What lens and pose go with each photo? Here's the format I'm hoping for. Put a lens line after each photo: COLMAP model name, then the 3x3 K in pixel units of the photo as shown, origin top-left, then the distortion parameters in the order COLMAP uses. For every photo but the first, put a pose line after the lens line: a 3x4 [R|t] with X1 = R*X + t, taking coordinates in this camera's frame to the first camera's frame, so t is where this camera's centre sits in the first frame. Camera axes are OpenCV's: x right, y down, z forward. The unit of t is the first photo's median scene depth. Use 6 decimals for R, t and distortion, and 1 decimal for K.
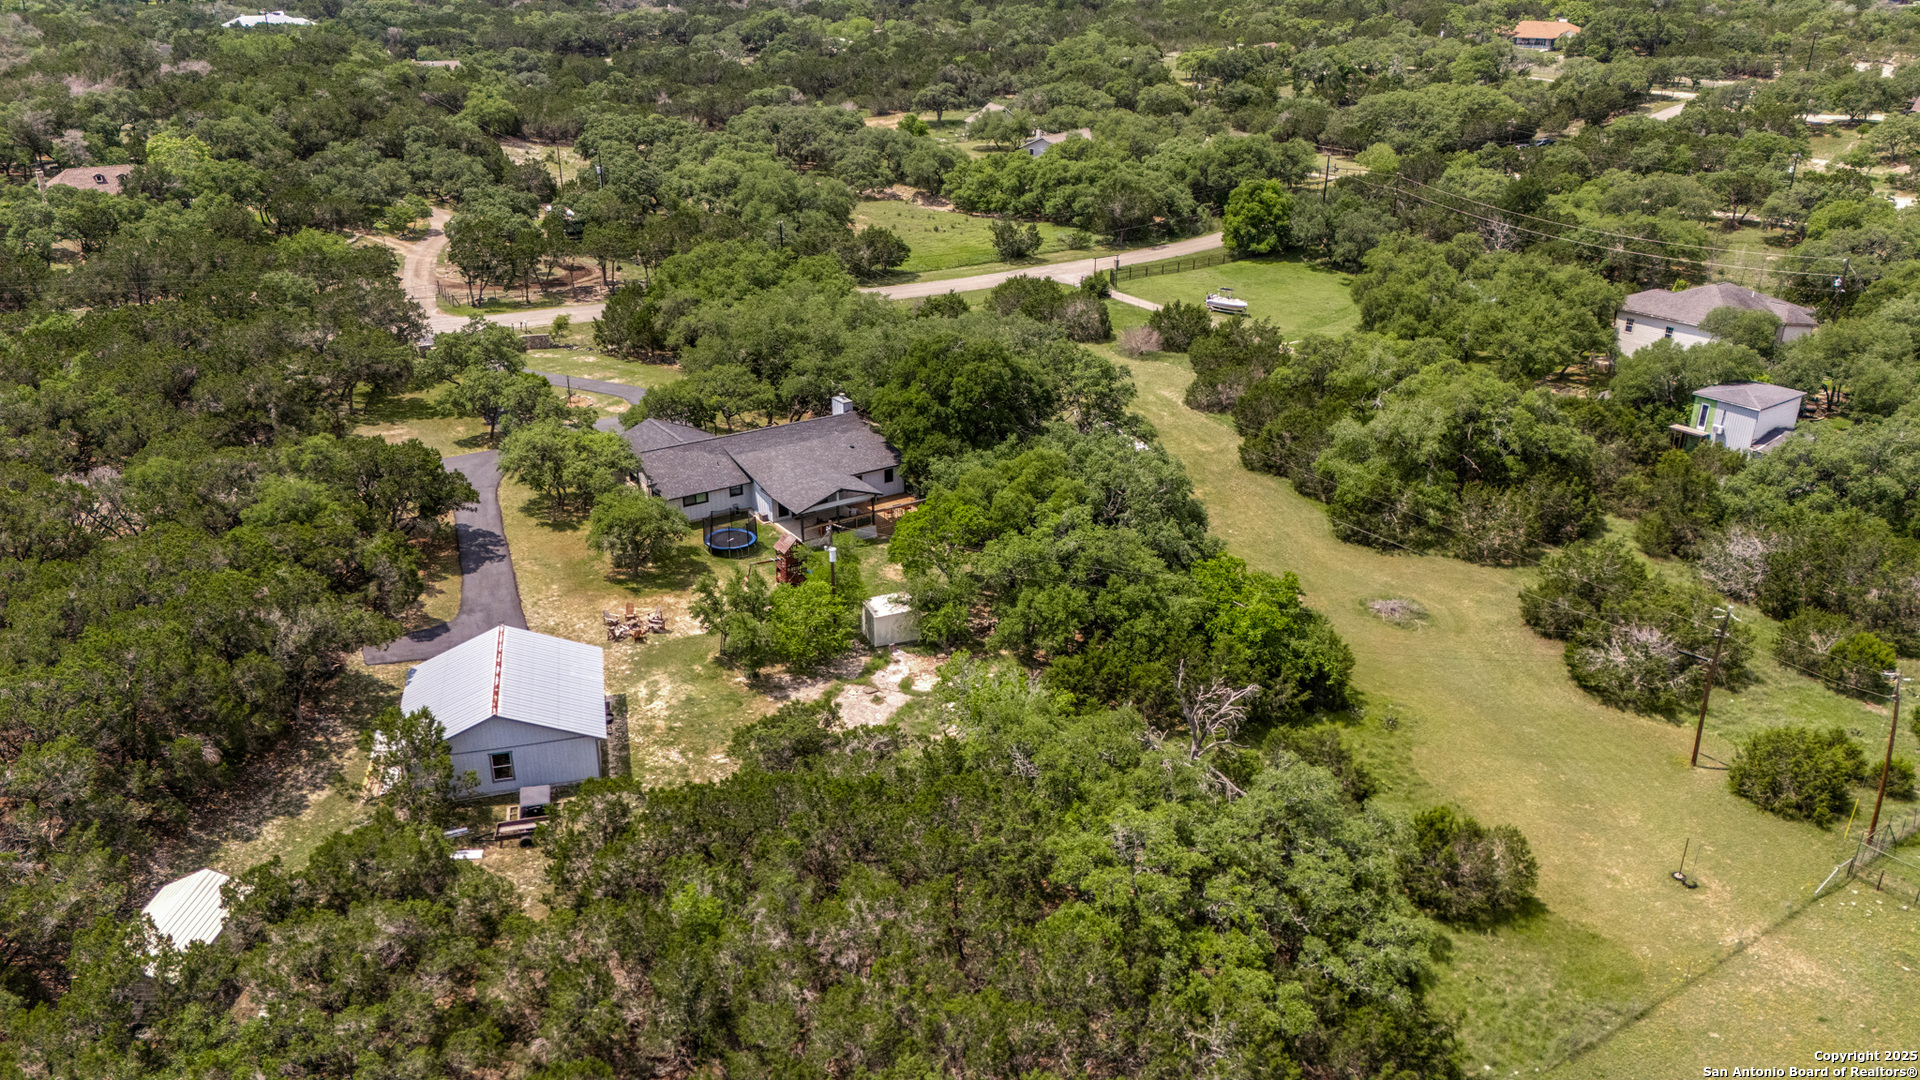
lens RADIAL K [[1413.0, 0, 972.6], [0, 1413.0, 542.2], [0, 0, 1]] dist [0.084207, -0.084255]
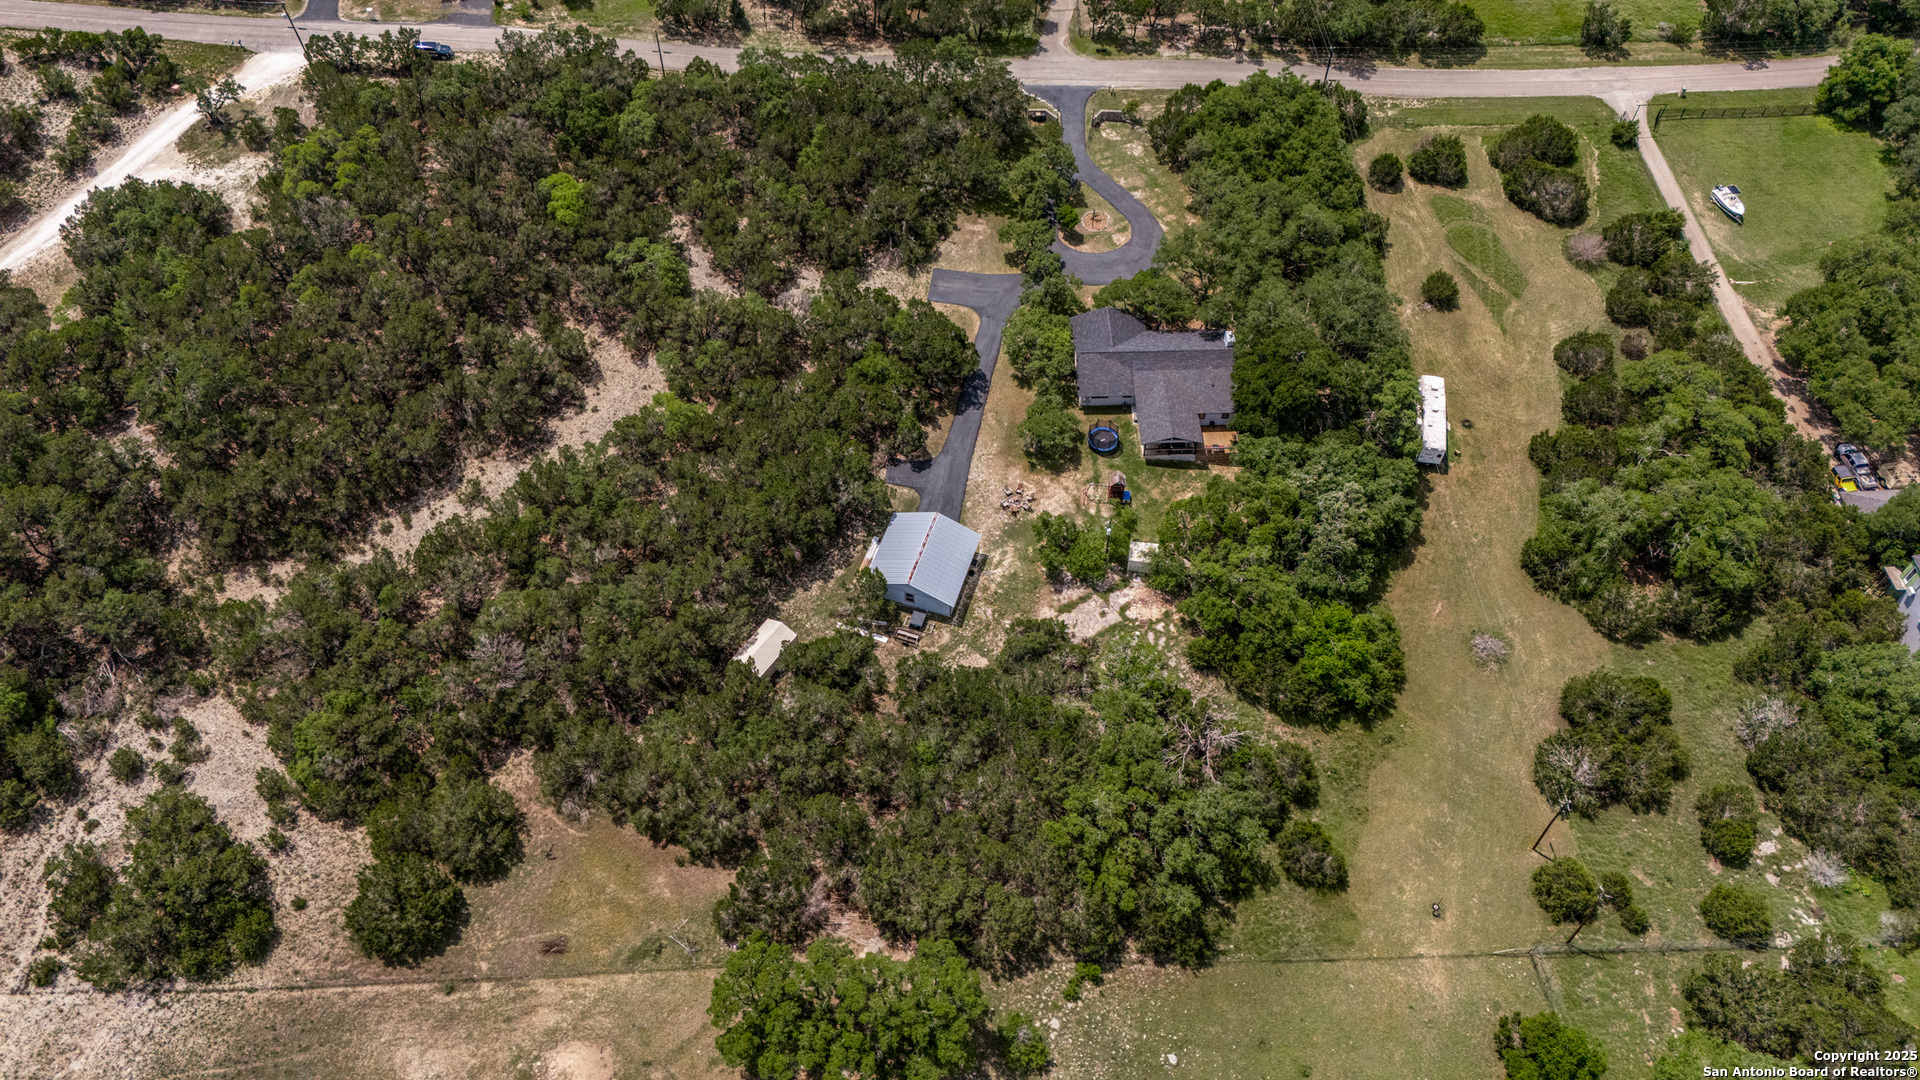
lens RADIAL K [[1413.0, 0, 962.9], [0, 1413.0, 548.5], [0, 0, 1]] dist [0.084207, -0.084255]
pose [[0.844572, 0.429891, -0.319205, 0.195813], [-0.213605, 0.817169, 0.535357, -0.537042], [0.490989, -0.383964, 0.781986, -0.302805]]
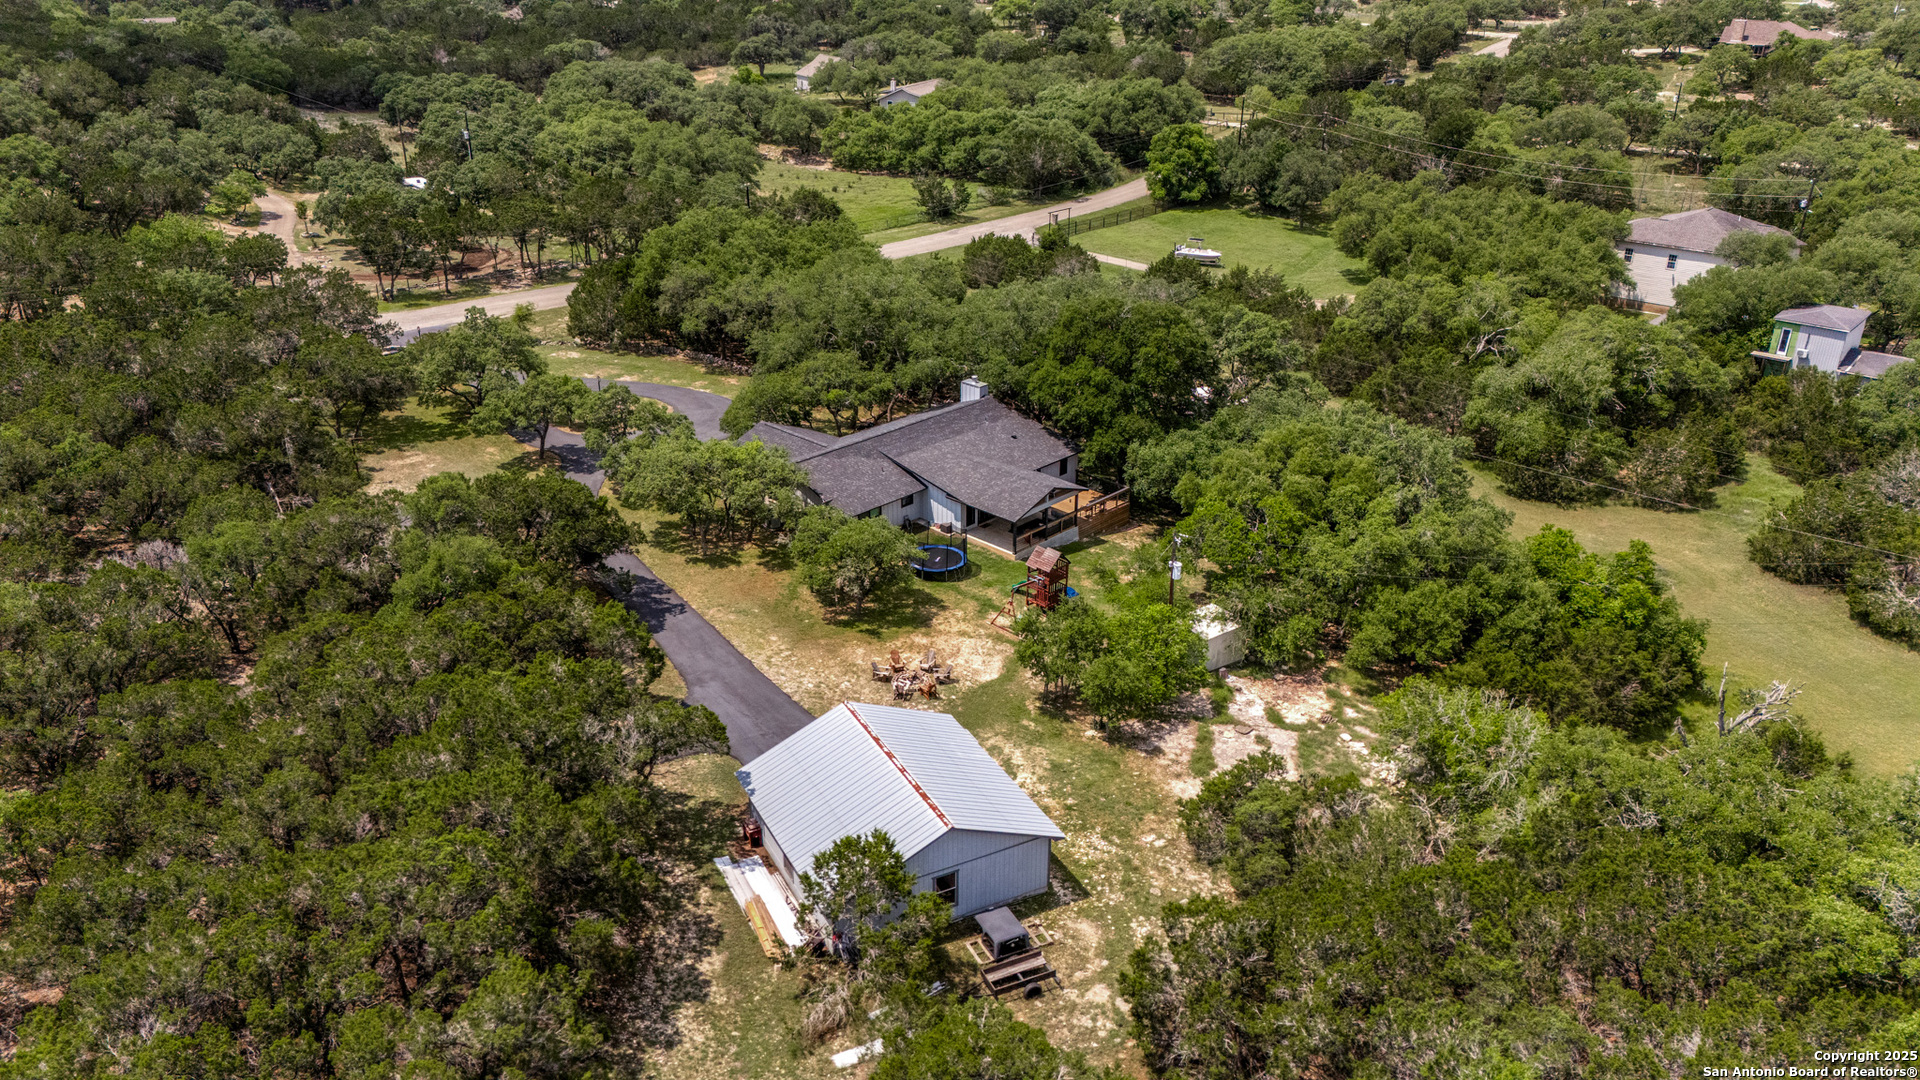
lens RADIAL K [[1413.0, 0, 972.7], [0, 1413.0, 543.1], [0, 0, 1]] dist [0.084207, -0.084255]
pose [[0.975400, -0.089322, 0.201535, -0.228599], [0.084262, 0.995878, 0.033565, -0.026936], [-0.203703, -0.015758, 0.978906, 0.128194]]
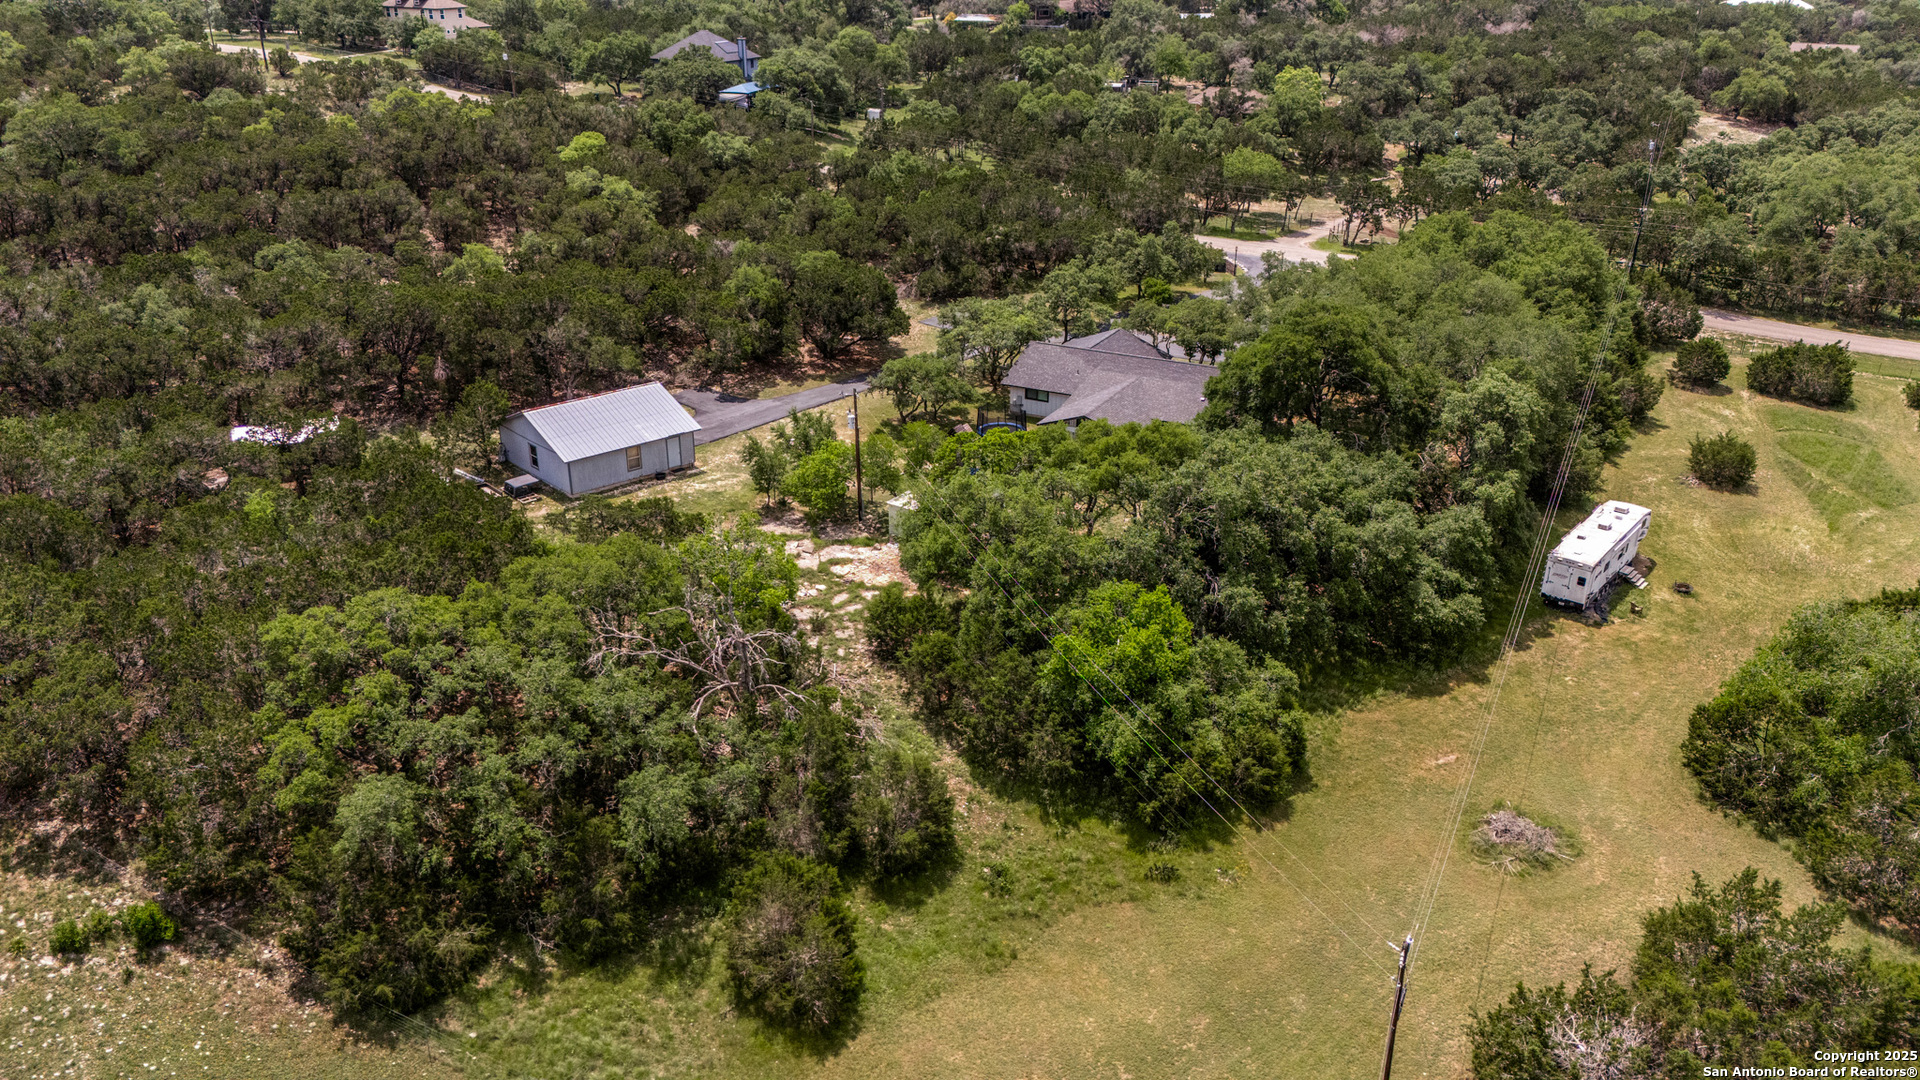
lens RADIAL K [[1413.0, 0, 965.5], [0, 1413.0, 550.5], [0, 0, 1]] dist [0.084207, -0.084255]
pose [[0.474508, 0.352893, -0.806417, 0.485640], [-0.350332, 0.916150, 0.194772, -0.081373], [0.807533, 0.190092, 0.558350, 0.303117]]
